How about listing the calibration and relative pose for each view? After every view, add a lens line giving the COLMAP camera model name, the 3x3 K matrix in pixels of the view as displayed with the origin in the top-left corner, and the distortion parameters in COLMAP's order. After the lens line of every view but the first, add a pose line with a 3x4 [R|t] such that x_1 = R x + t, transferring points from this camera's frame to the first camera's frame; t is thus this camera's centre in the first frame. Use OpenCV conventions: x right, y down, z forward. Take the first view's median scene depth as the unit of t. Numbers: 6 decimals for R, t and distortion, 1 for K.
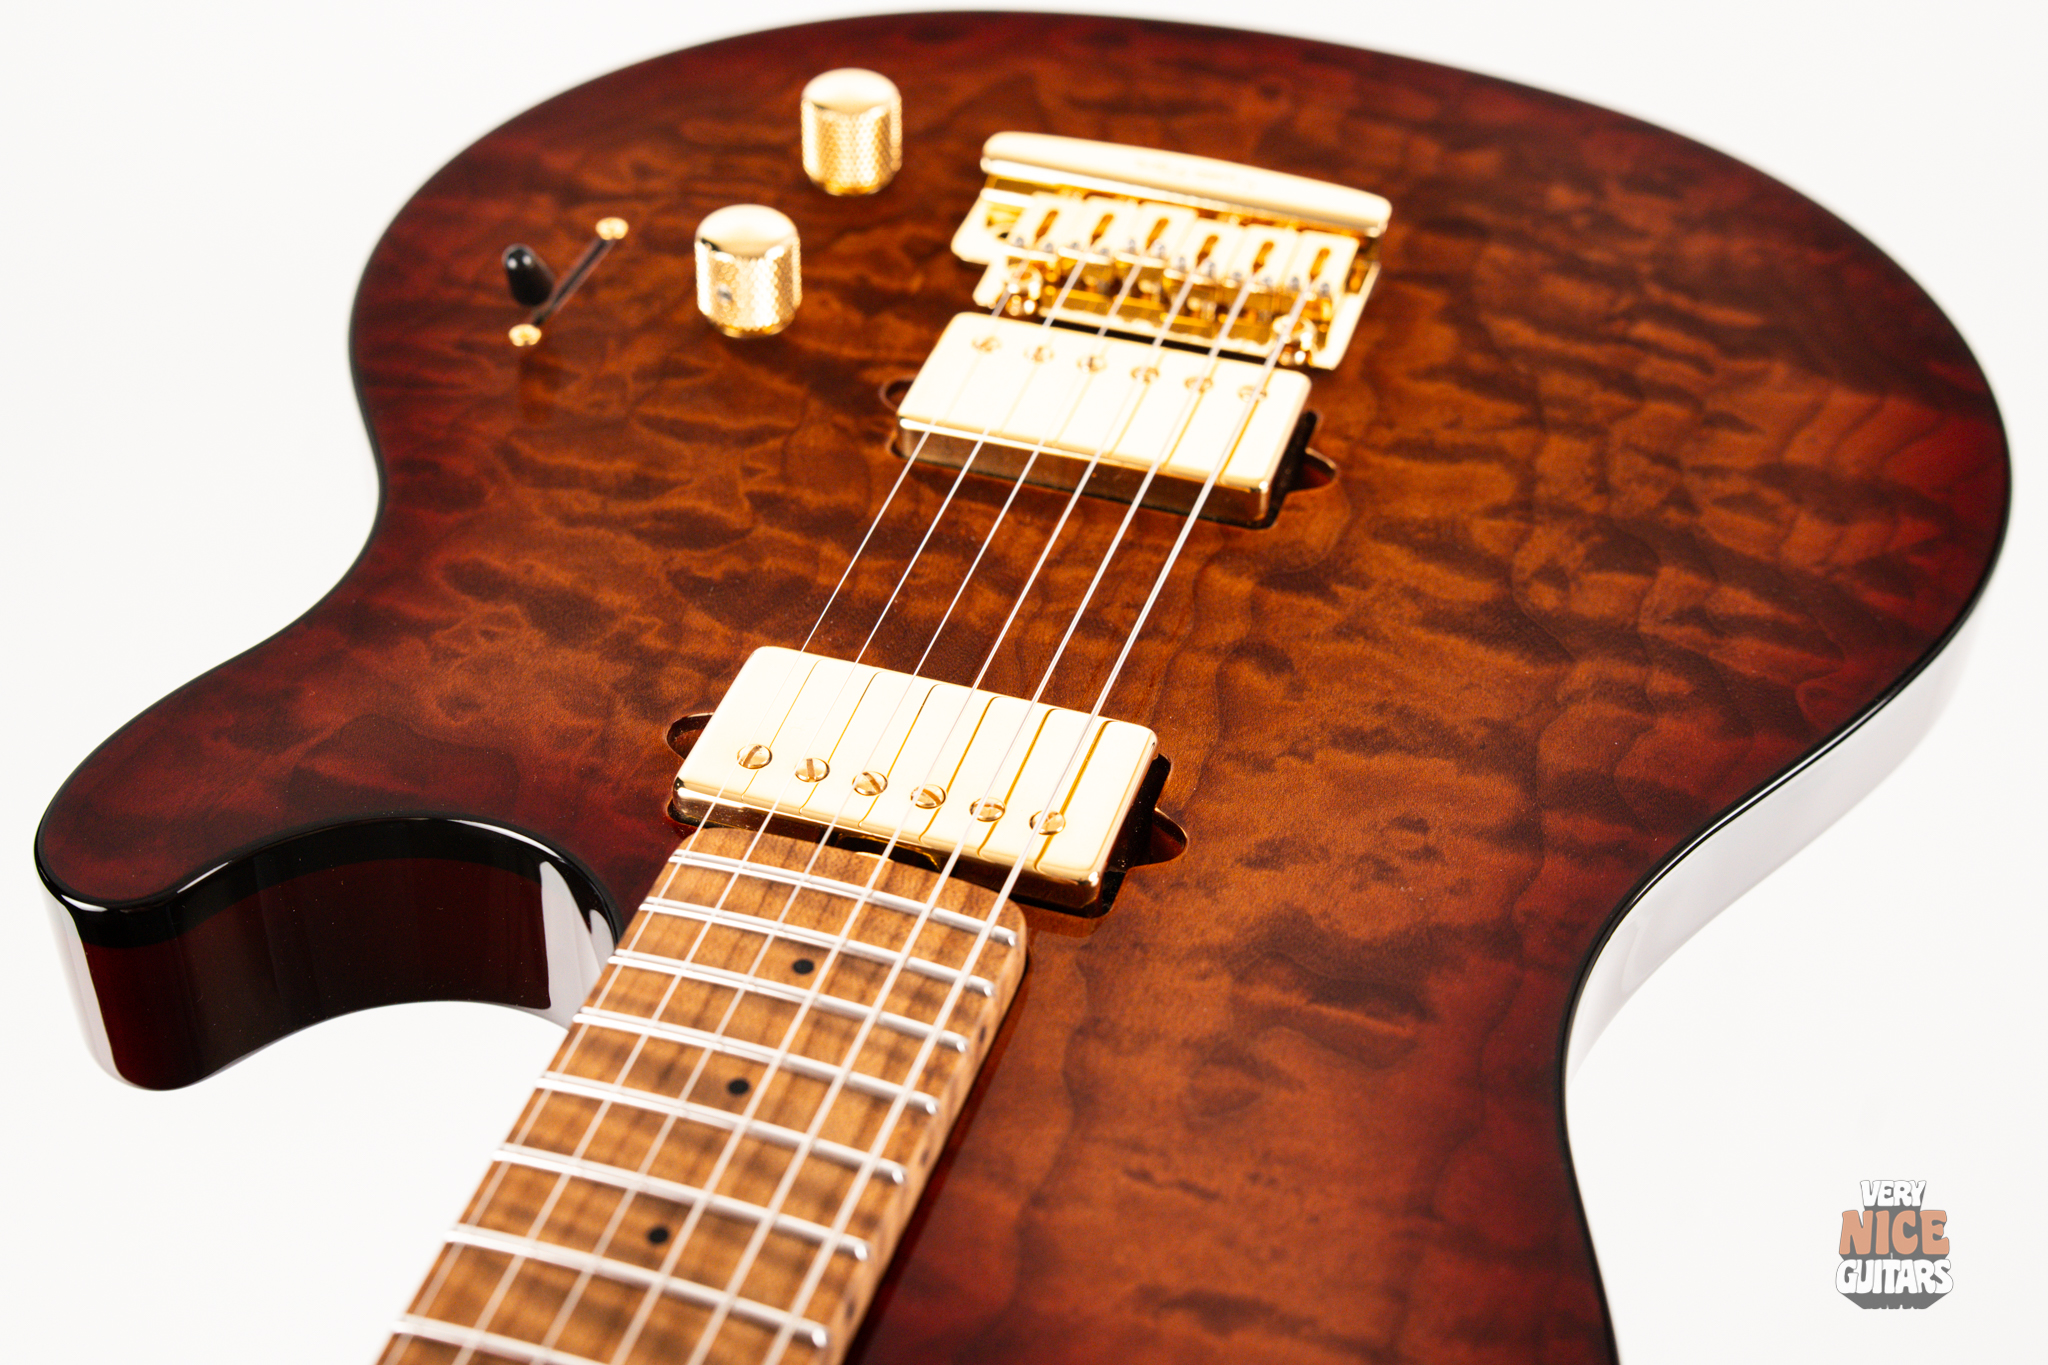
lens RADIAL K [[2922.7, 0, 1015.0], [0, 2922.7, 646.5], [0, 0, 1]] dist [0.049517, 0.000000]
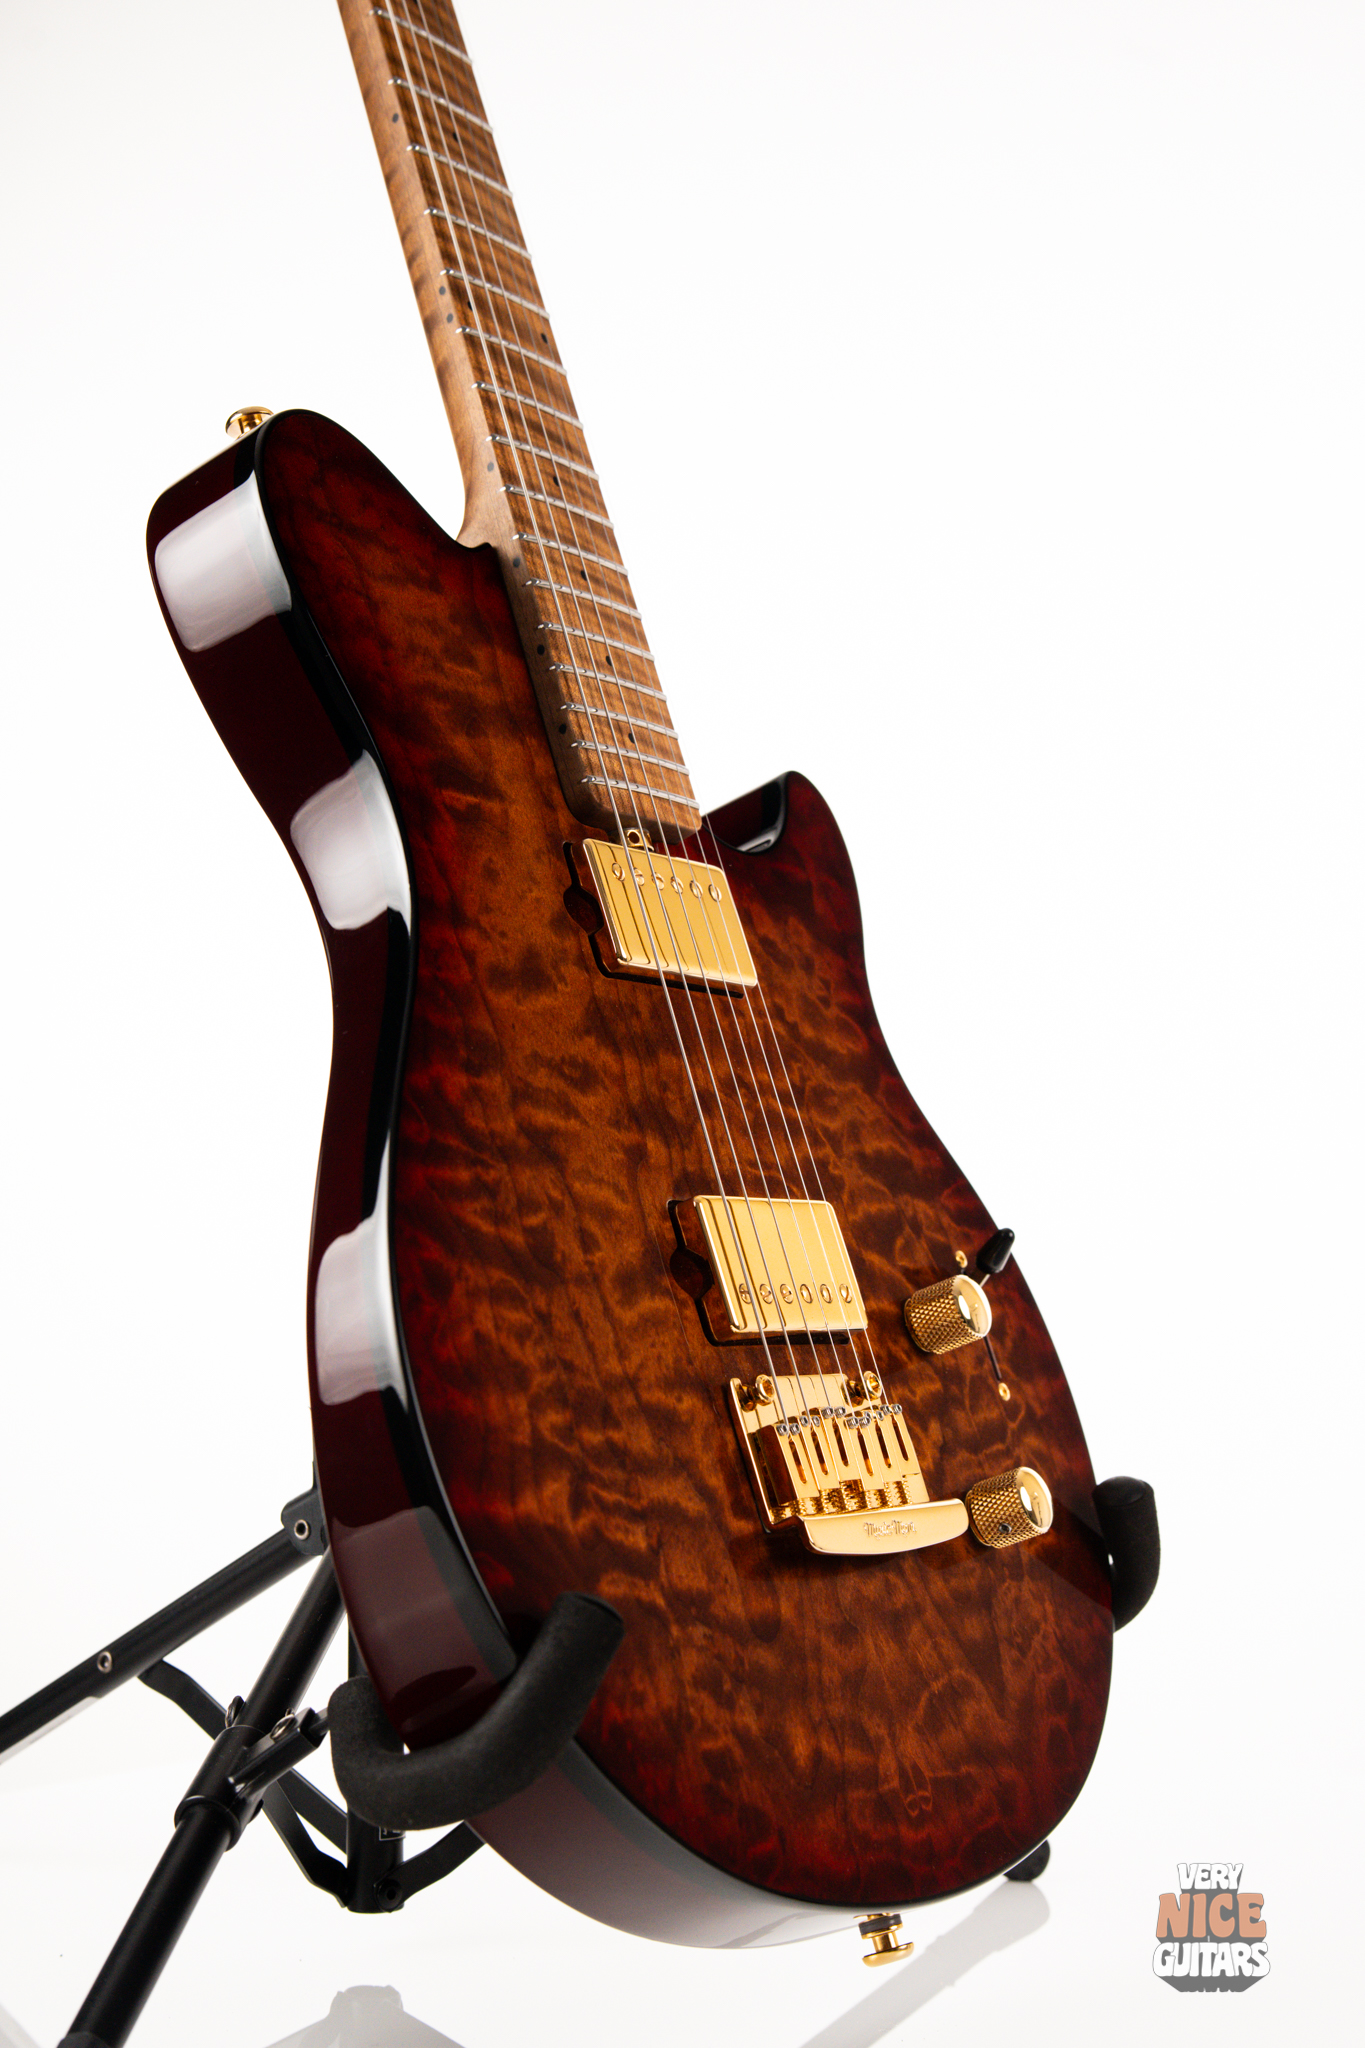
lens RADIAL K [[3105.9, 0, 676.9], [0, 3105.9, 958.8], [0, 0, 1]] dist [0.051879, 0.000000]
pose [[-0.431424, 0.183896, -0.883208, 1.441832], [-0.886354, -0.268802, 0.376992, -0.600332], [-0.168081, 0.945477, 0.278965, 0.451052]]
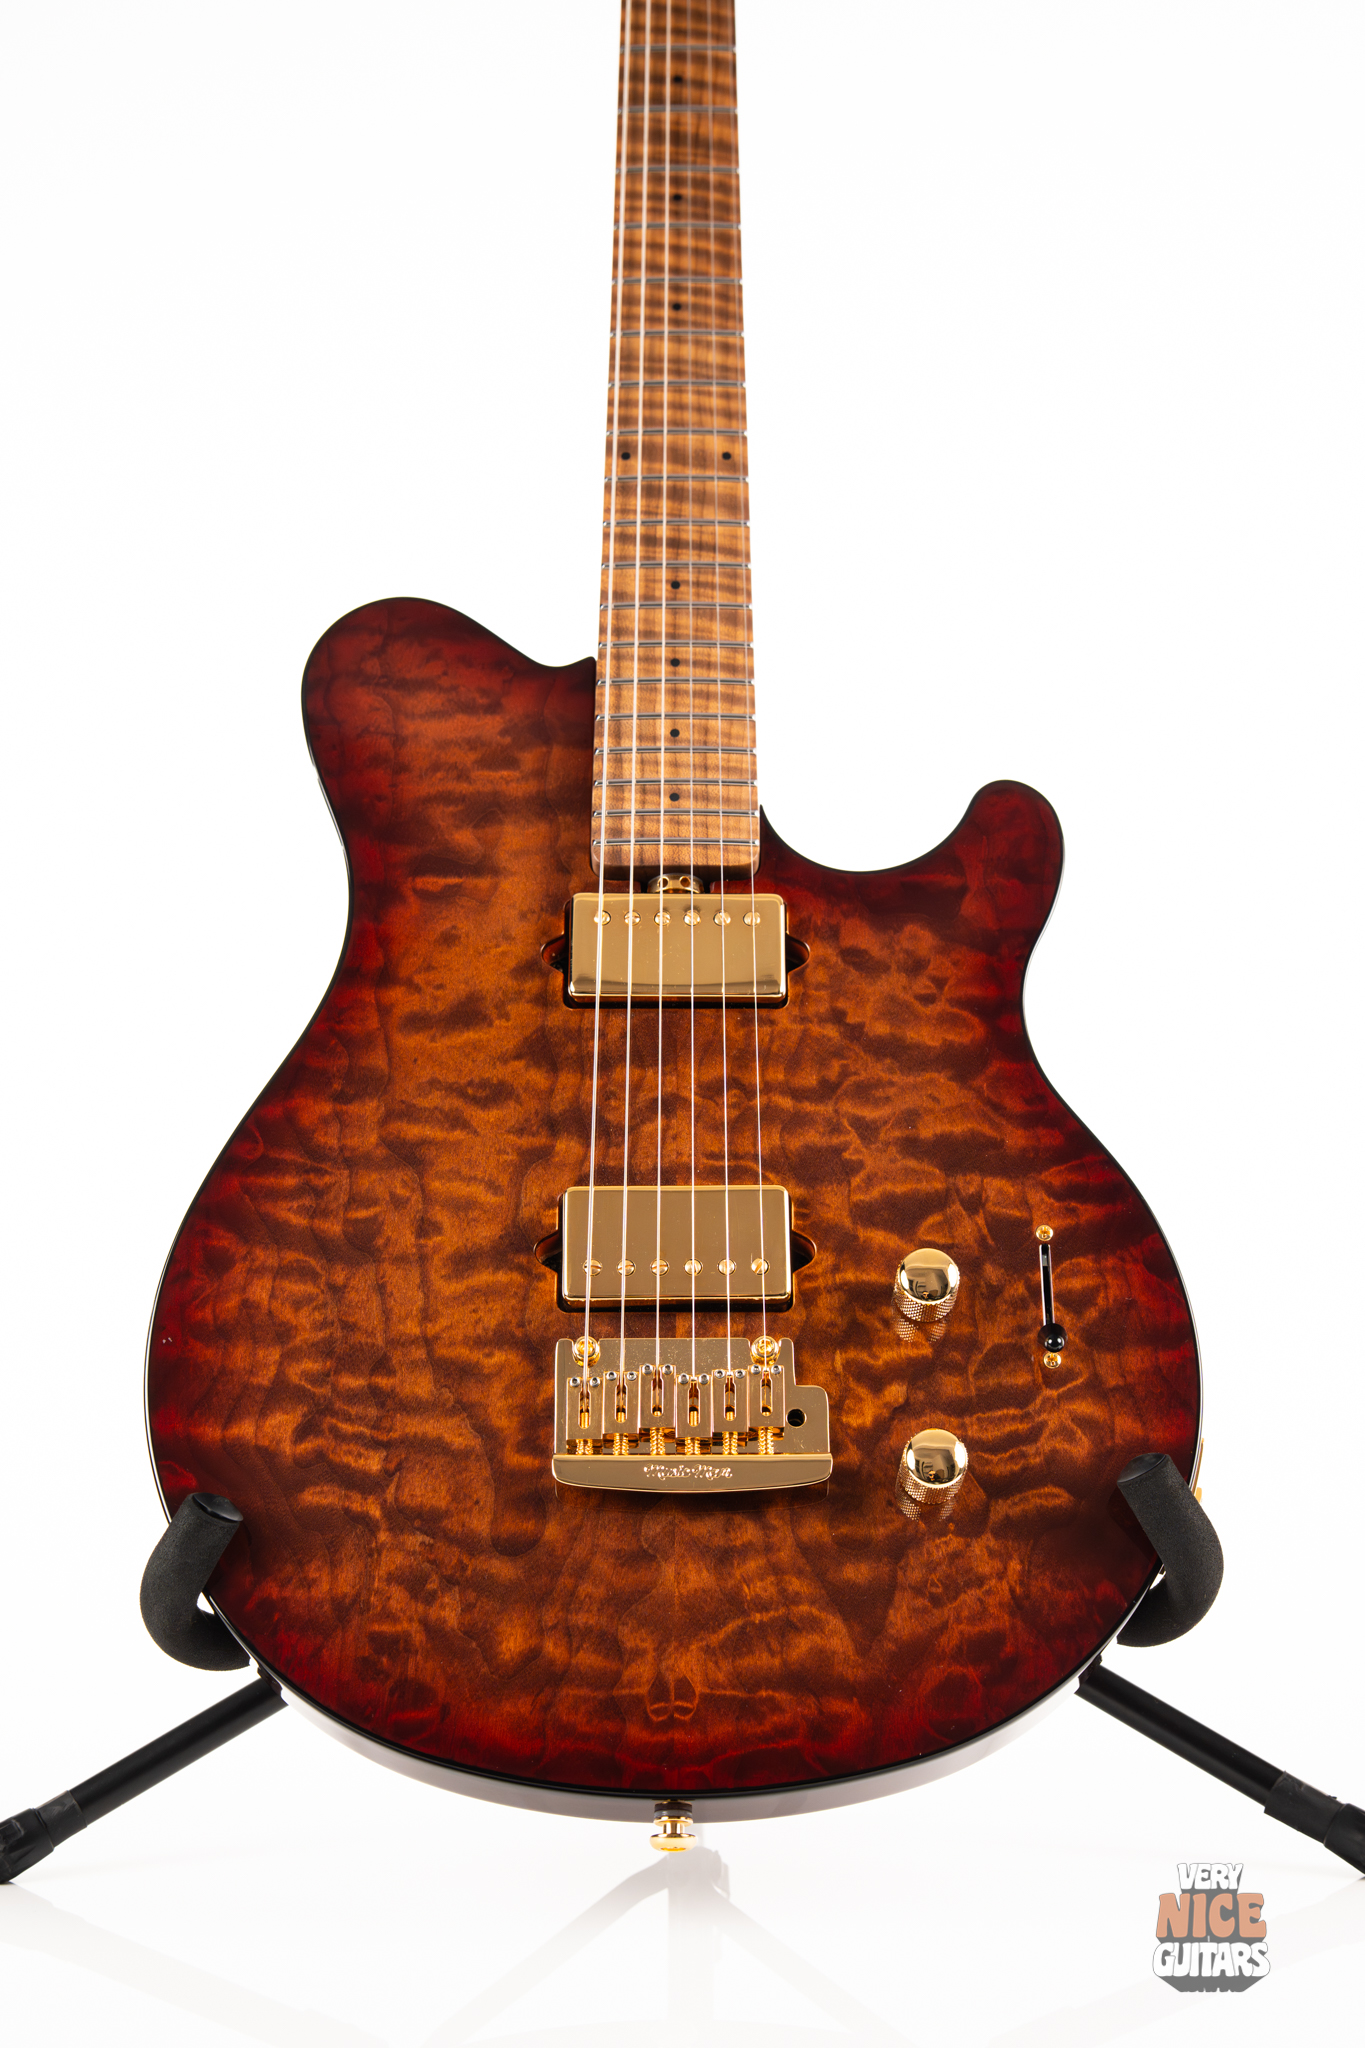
lens RADIAL K [[2922.7, 0, 693.3], [0, 2922.7, 1036.0], [0, 0, 1]] dist [0.049517, 0.000000]
pose [[-0.951092, 0.270949, -0.148360, 0.246687], [-0.210516, -0.217029, 0.953195, -1.718700], [0.226069, 0.937809, 0.263454, 0.467375]]
